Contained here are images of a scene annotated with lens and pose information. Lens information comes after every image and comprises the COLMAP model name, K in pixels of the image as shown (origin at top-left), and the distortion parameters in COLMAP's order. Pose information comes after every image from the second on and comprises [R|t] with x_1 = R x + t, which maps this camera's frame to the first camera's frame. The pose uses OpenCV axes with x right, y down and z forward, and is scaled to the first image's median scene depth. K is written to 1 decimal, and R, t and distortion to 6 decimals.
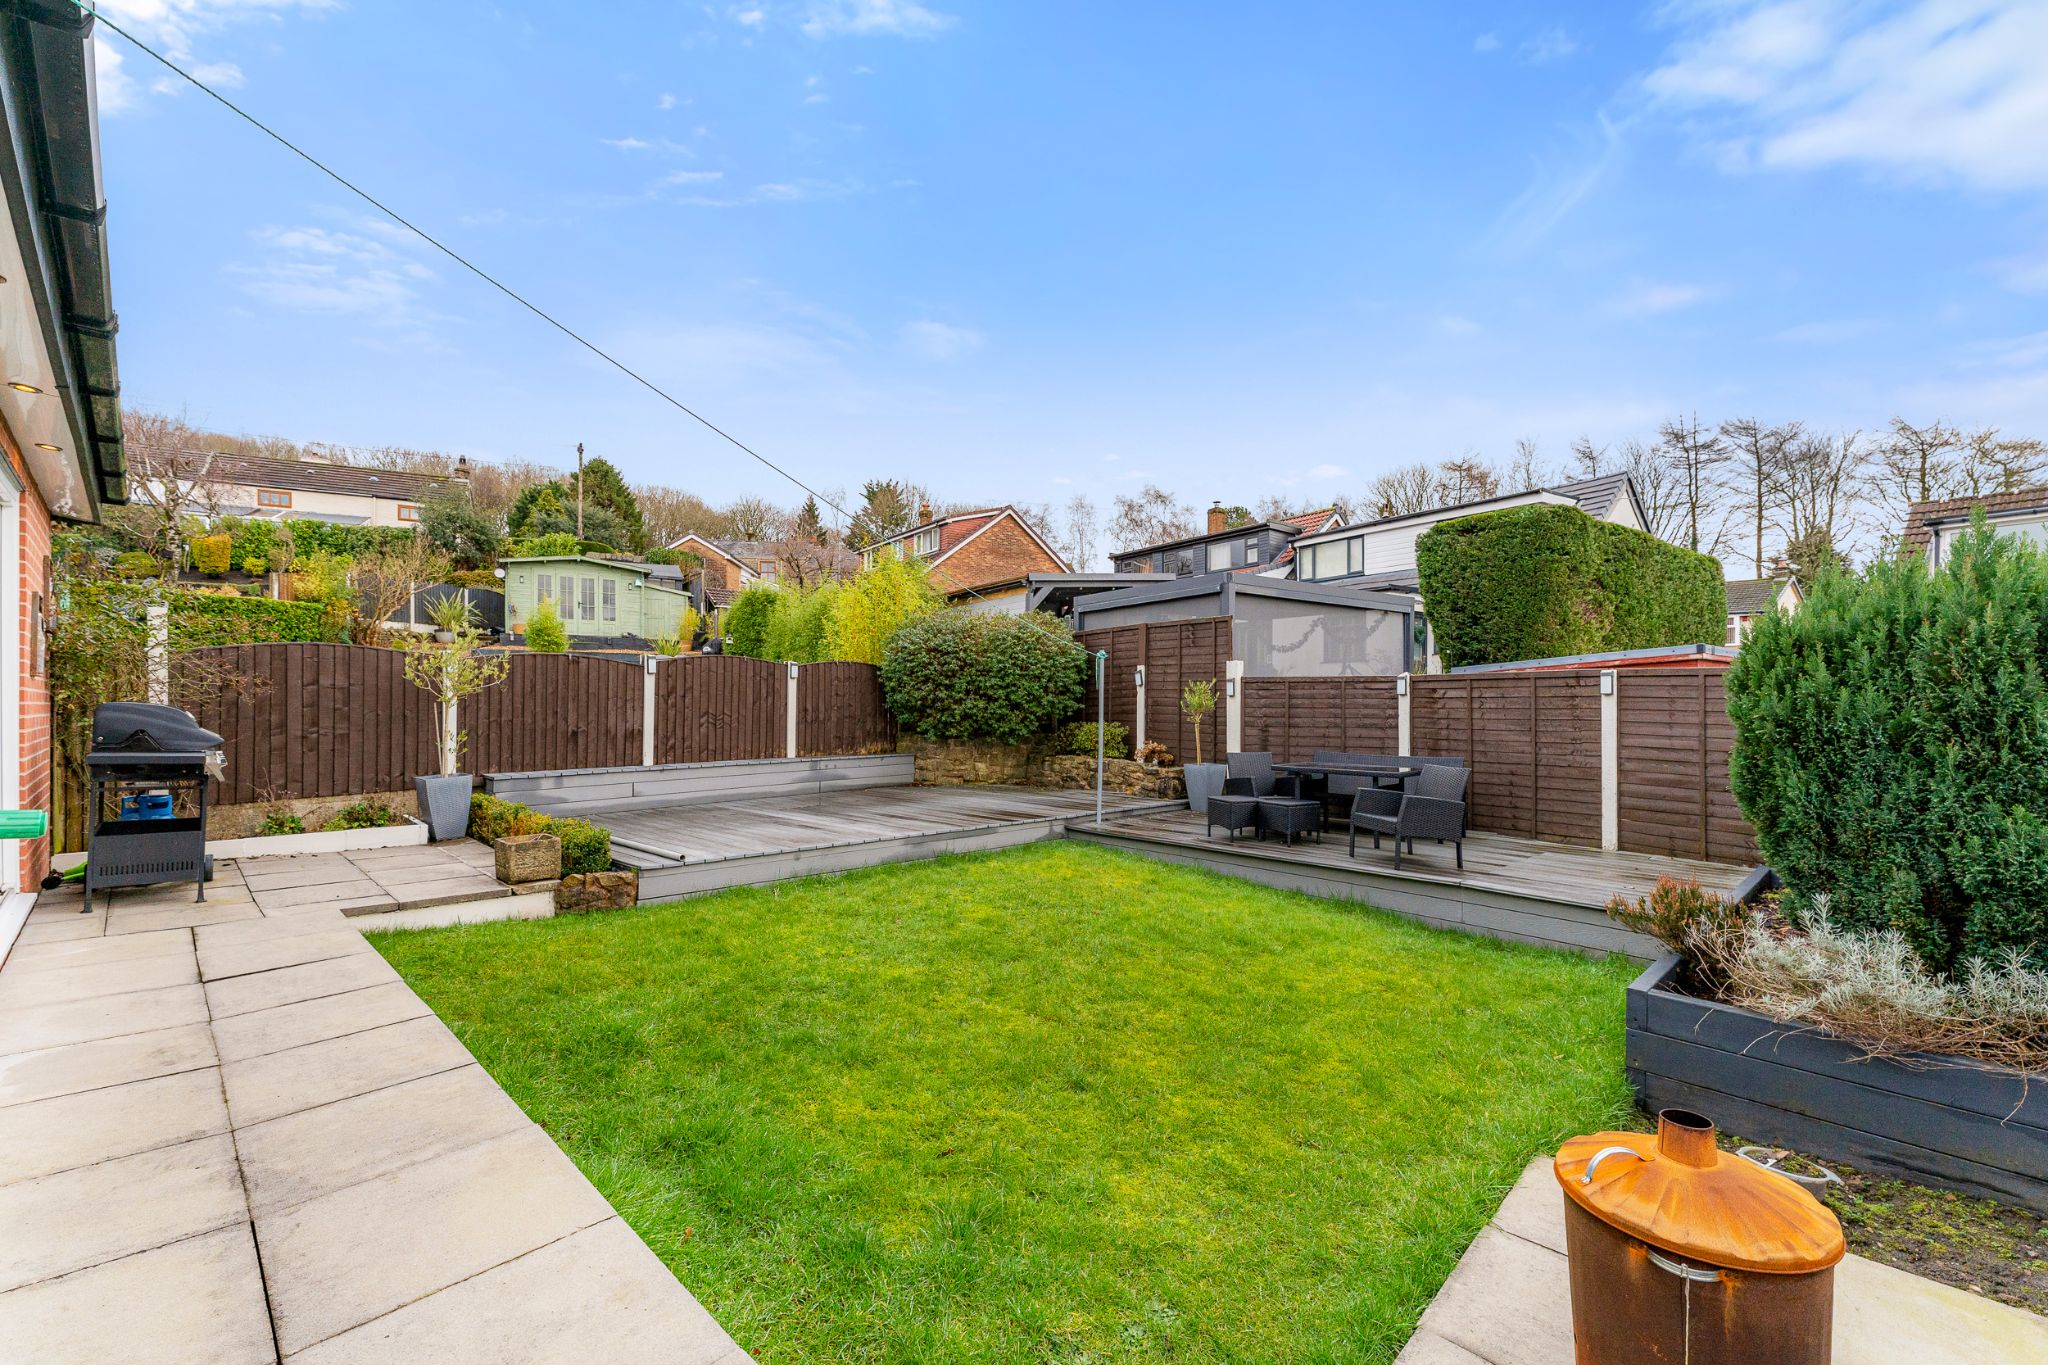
lens RADIAL K [[832.5, 0, 1036.0], [0, 832.5, 698.1], [0, 0, 1]] dist [0.005395, 0.000164]
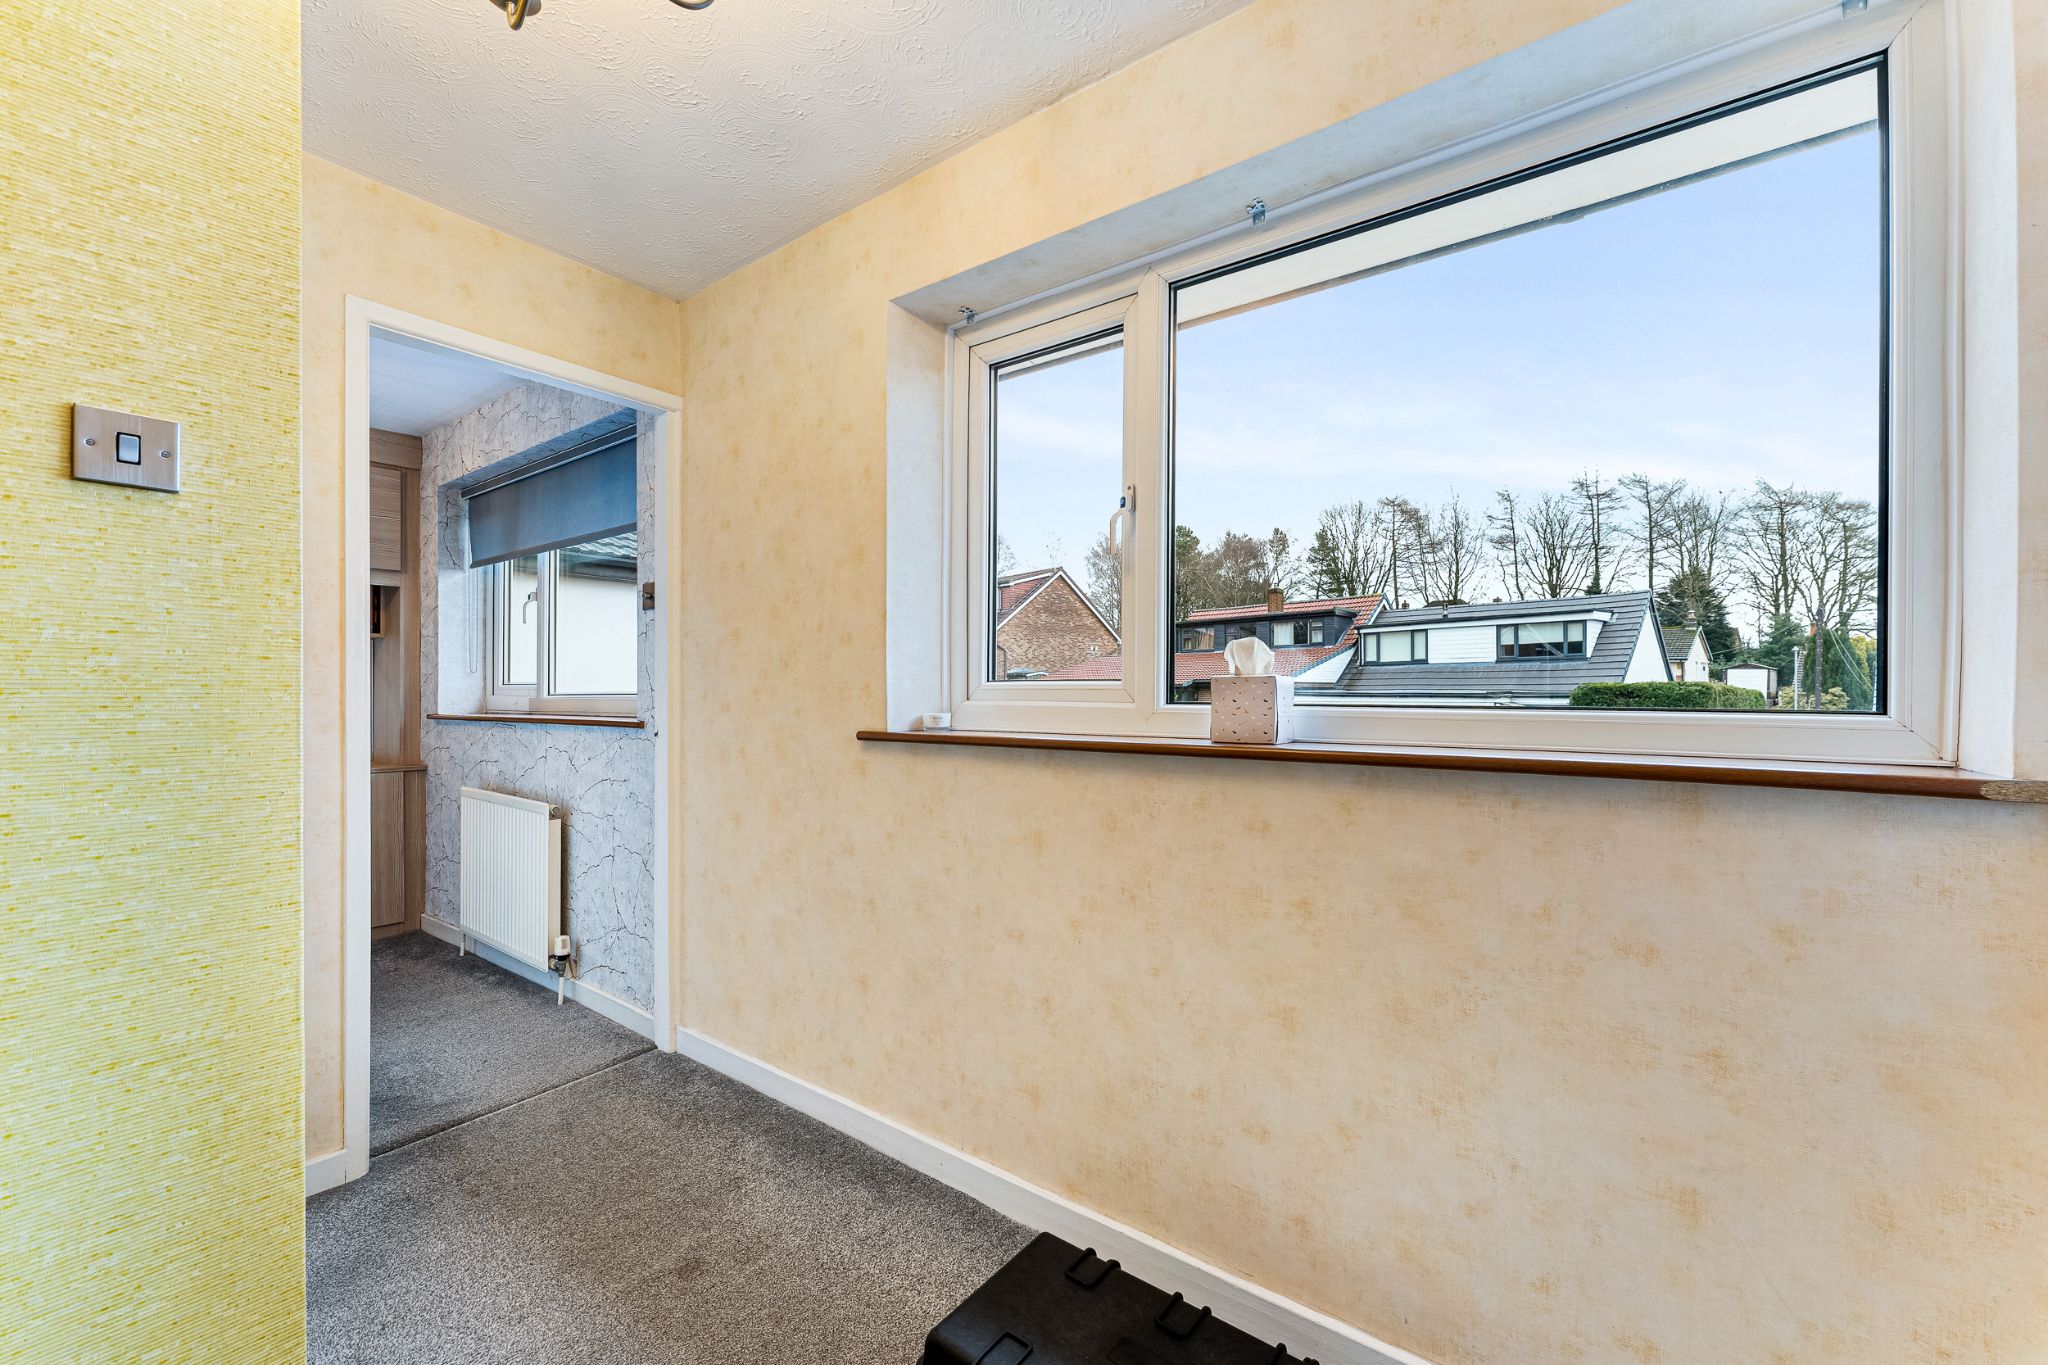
lens RADIAL K [[822.8, 0, 1046.6], [0, 822.8, 688.2], [0, 0, 1]] dist [-0.000225, -0.000174]
pose [[0.994390, 0.000294, 0.105780, -0.260826], [0.000912, 0.999935, -0.011357, -0.098633], [-0.105776, 0.011390, 0.994325, -0.097350]]
